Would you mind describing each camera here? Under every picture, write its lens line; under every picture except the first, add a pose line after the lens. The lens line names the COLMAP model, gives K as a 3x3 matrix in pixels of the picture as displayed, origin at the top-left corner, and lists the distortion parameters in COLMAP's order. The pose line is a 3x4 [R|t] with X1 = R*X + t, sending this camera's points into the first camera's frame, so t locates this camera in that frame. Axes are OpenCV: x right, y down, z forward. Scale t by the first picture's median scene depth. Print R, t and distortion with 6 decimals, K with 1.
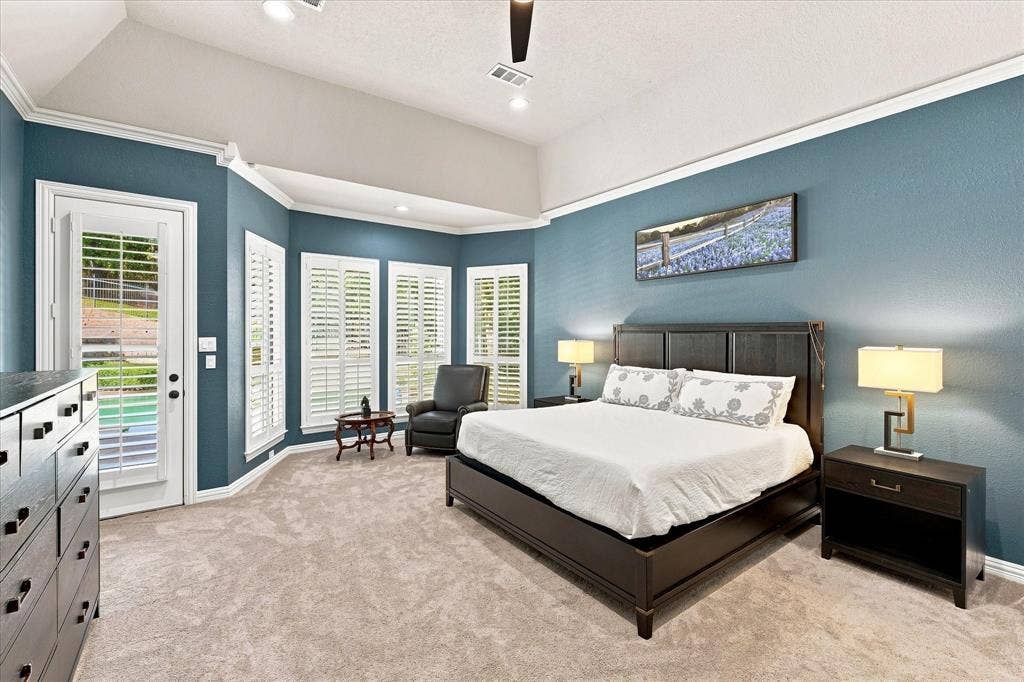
lens RADIAL K [[448.7, 0, 513.6], [0, 448.7, 337.8], [0, 0, 1]] dist [0.001475, -0.000031]
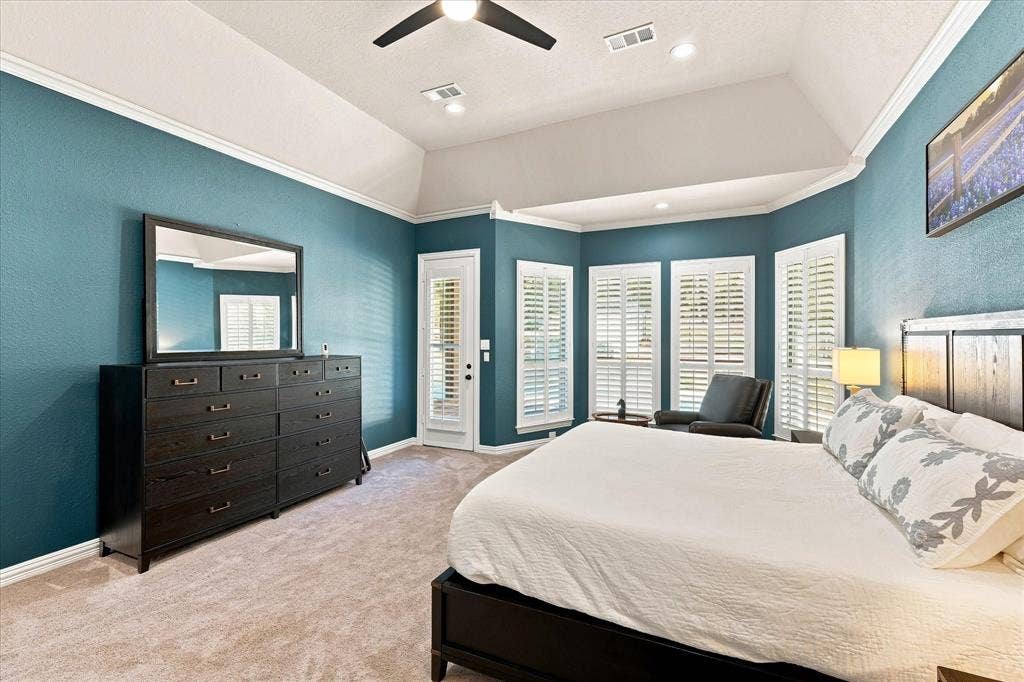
lens RADIAL K [[448.7, 0, 514.3], [0, 448.7, 336.9], [0, 0, 1]] dist [0.001475, -0.000031]
pose [[0.482633, -0.002715, -0.875819, 0.608960], [-0.009420, 0.999921, -0.008291, 0.001199], [0.875772, 0.012252, 0.482569, 0.375917]]
